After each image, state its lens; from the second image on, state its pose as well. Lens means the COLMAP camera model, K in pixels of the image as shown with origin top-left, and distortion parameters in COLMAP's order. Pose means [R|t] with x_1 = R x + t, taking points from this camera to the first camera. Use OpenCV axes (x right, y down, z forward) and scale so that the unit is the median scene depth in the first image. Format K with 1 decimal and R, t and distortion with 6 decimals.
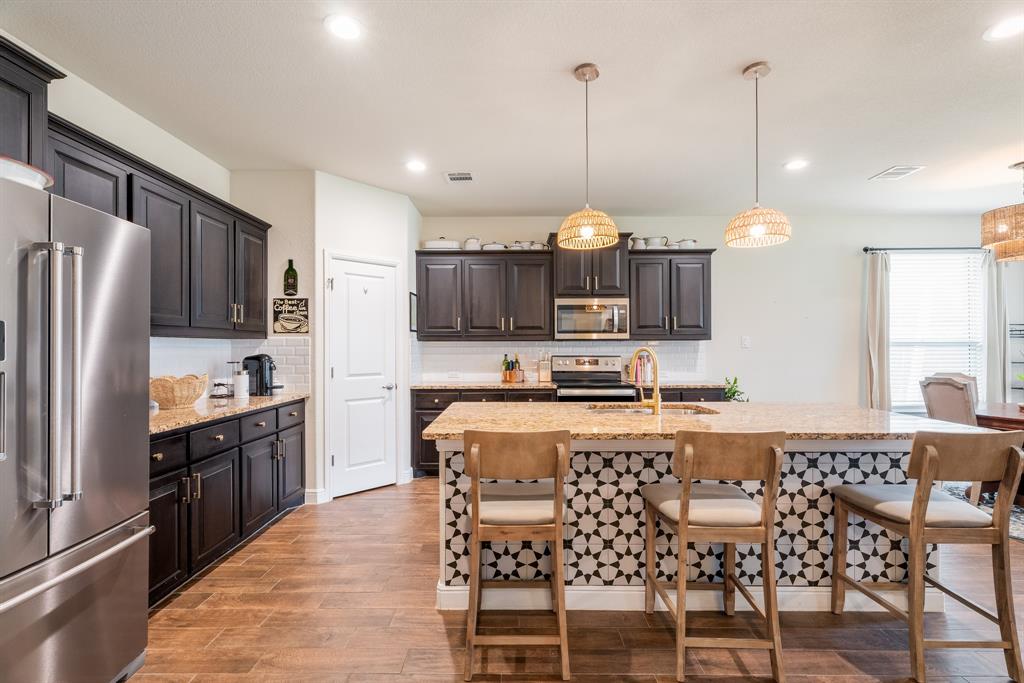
lens RADIAL K [[473.5, 0, 510.9], [0, 473.5, 344.3], [0, 0, 1]] dist [0.002638, 0.000689]
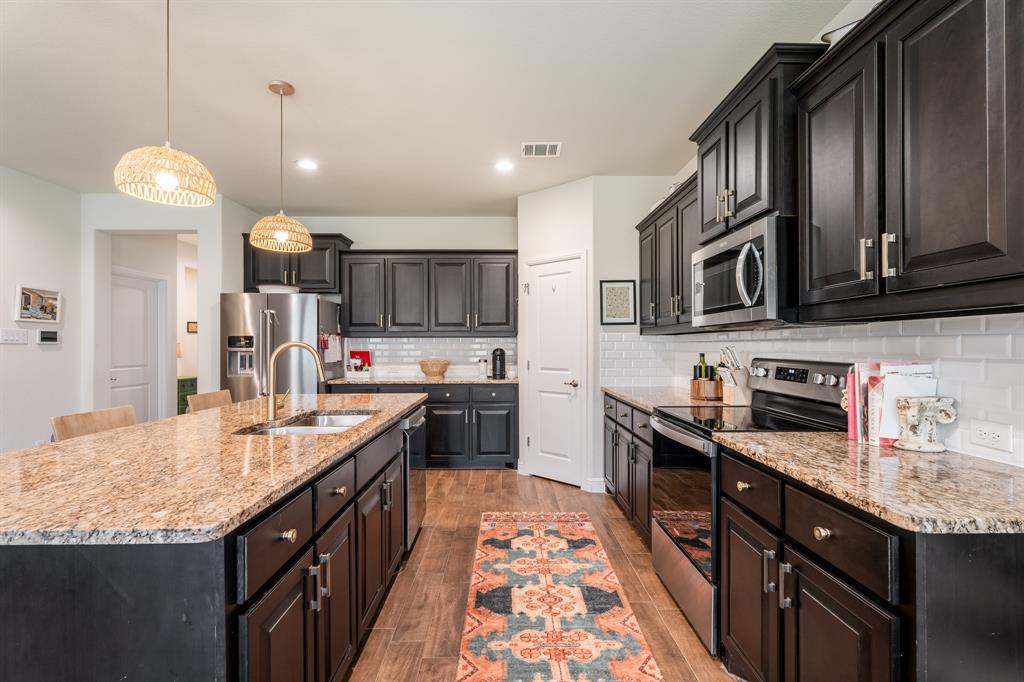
lens RADIAL K [[473.5, 0, 510.9], [0, 473.5, 343.8], [0, 0, 1]] dist [0.002638, 0.000689]
pose [[0.012389, -0.001320, -0.999922, 0.647906], [0.008210, 0.999966, -0.001219, 0.007498], [0.999890, -0.008194, 0.012400, 0.784959]]
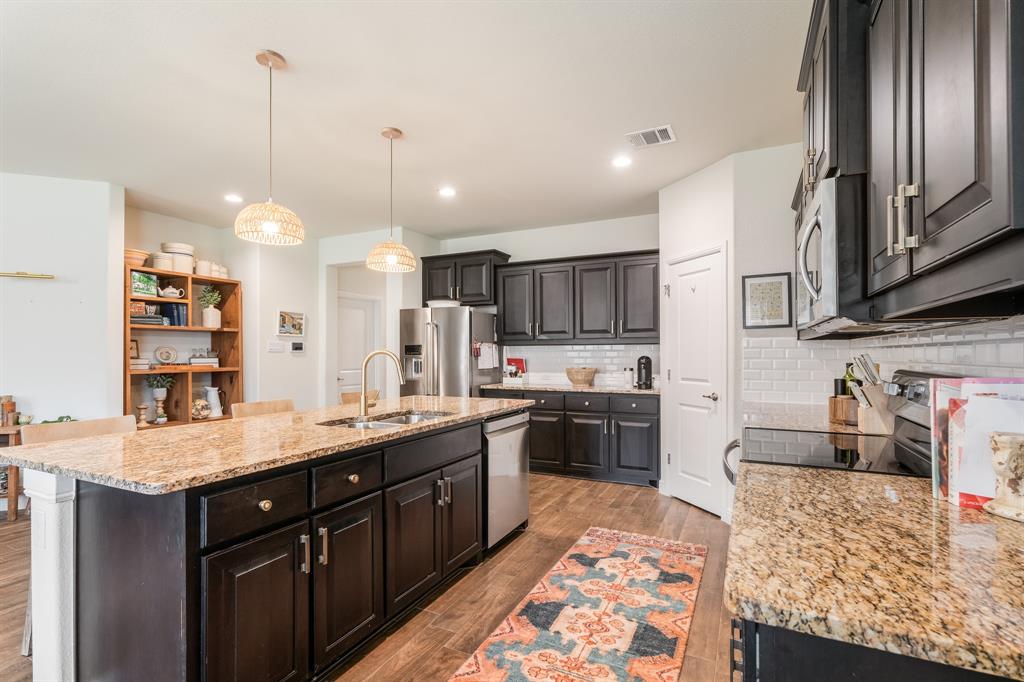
lens RADIAL K [[481.1, 0, 513.1], [0, 481.1, 350.6], [0, 0, 1]] dist [0.004051, 0.000276]
pose [[-0.439952, -0.002624, -0.898017, 0.608006], [0.008682, 0.999937, -0.007175, 0.009530], [0.897979, -0.010953, -0.439902, 0.964701]]
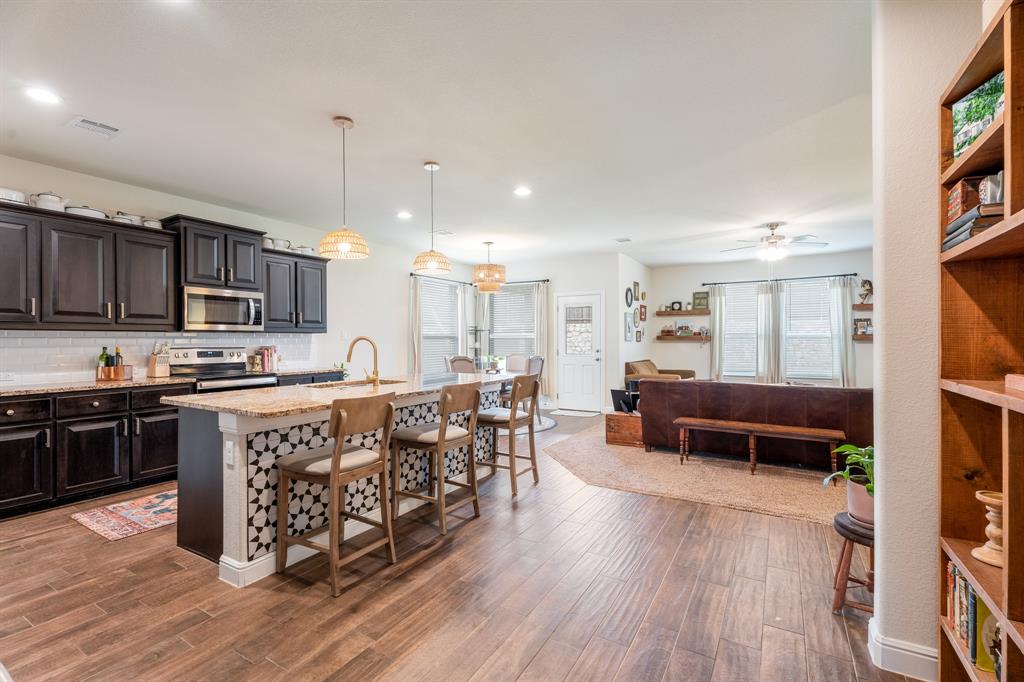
lens RADIAL K [[447.1, 0, 512.5], [0, 447.1, 340.6], [0, 0, 1]] dist [0.002197, 0.000282]
pose [[0.511904, -0.000351, 0.859043, -0.334908], [-0.001317, 0.999998, 0.001194, 0.008636], [-0.859042, -0.001742, 0.511902, -0.003797]]
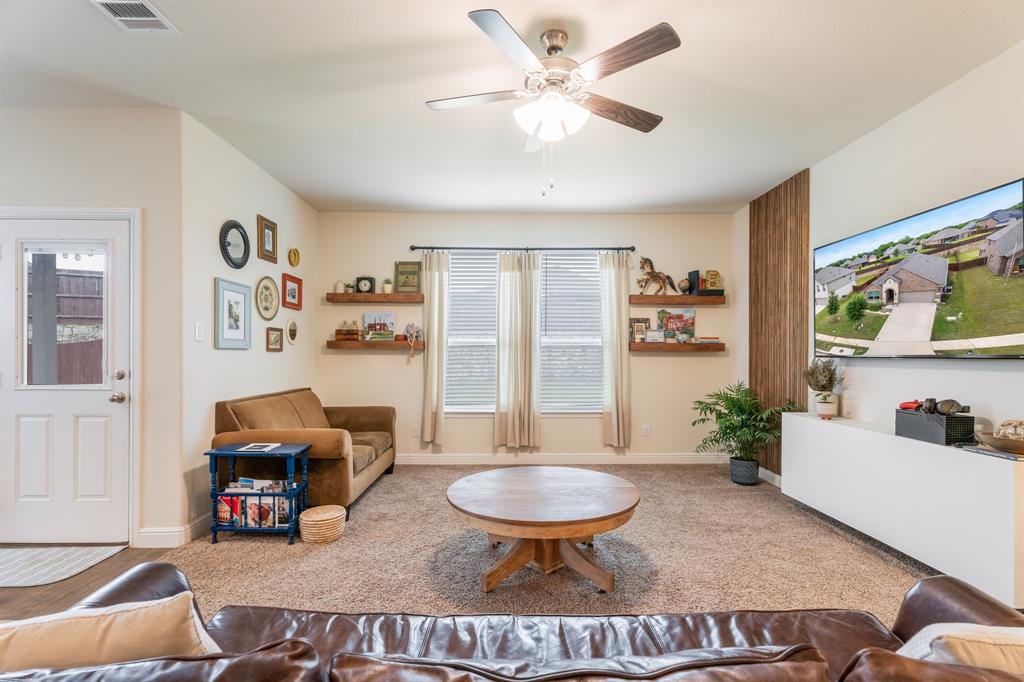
lens RADIAL K [[466.0, 0, 512.9], [0, 466.0, 354.1], [0, 0, 1]] dist [-0.000019, 0.000510]
pose [[-0.021807, -0.001812, 0.999761, 0.603662], [-0.007820, 0.999968, 0.001642, 0.014375], [-0.999732, -0.007782, -0.021821, 0.059399]]
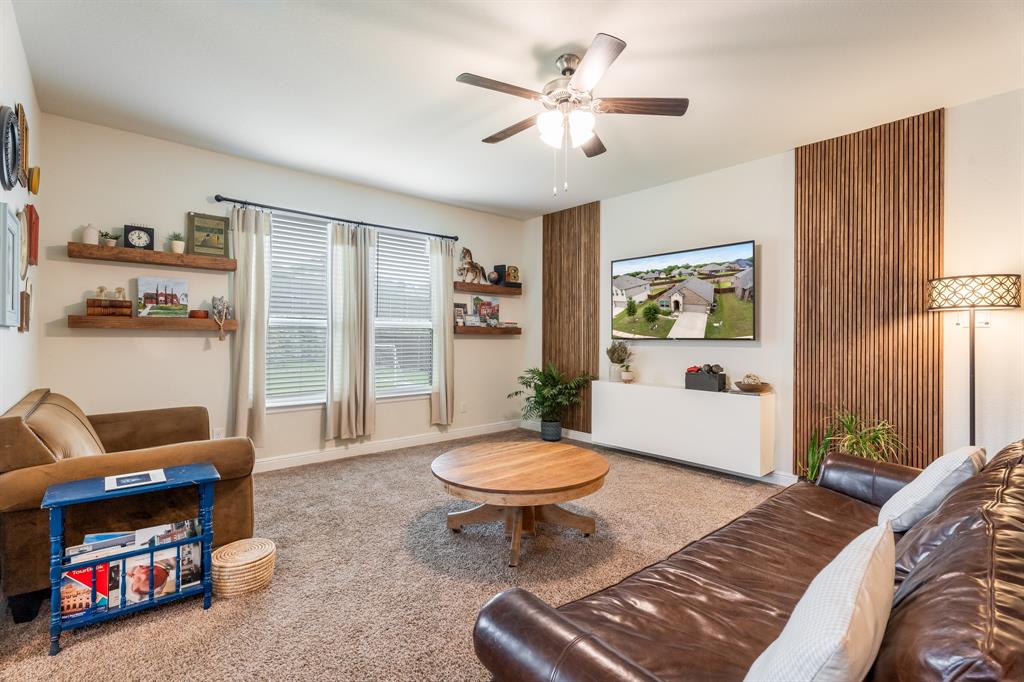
lens RADIAL K [[466.4, 0, 511.6], [0, 466.4, 335.7], [0, 0, 1]] dist [0.001911, -0.000196]
pose [[-0.664027, -0.001863, 0.747706, 0.716348], [-0.009459, 0.999938, -0.005910, 0.017009], [-0.747649, -0.010997, -0.664003, 0.421745]]
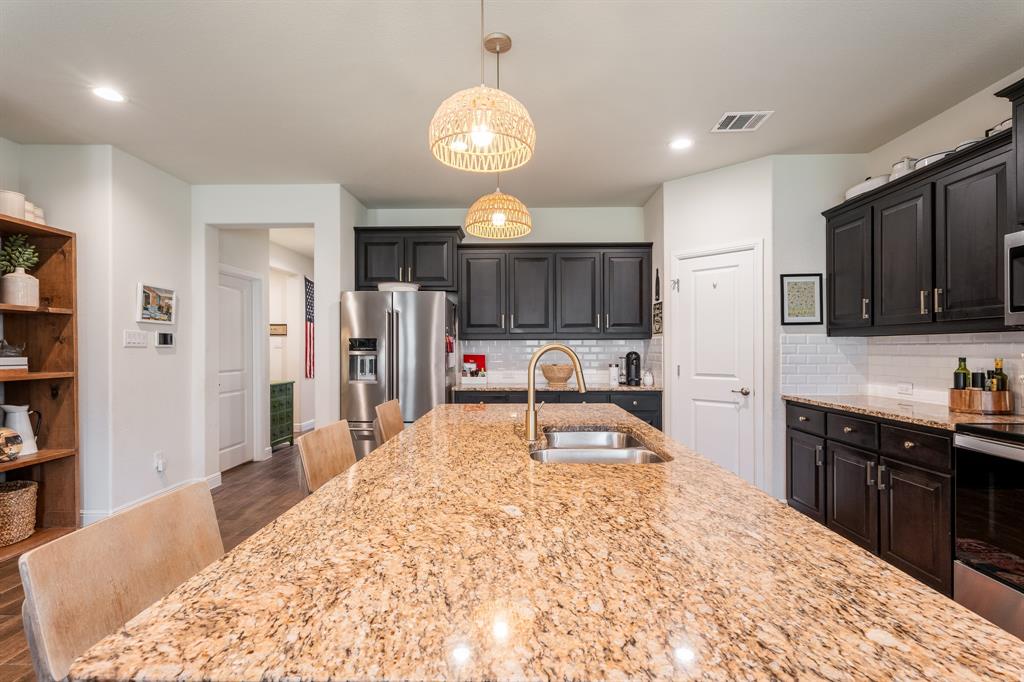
lens RADIAL K [[477.3, 0, 507.4], [0, 477.3, 348.4], [0, 0, 1]] dist [0.002266, 0.000406]
pose [[-0.022034, 0.001804, -0.999756, 0.561254], [0.008740, 0.999961, 0.001612, 0.005734], [0.999719, -0.008702, -0.022049, 0.540240]]
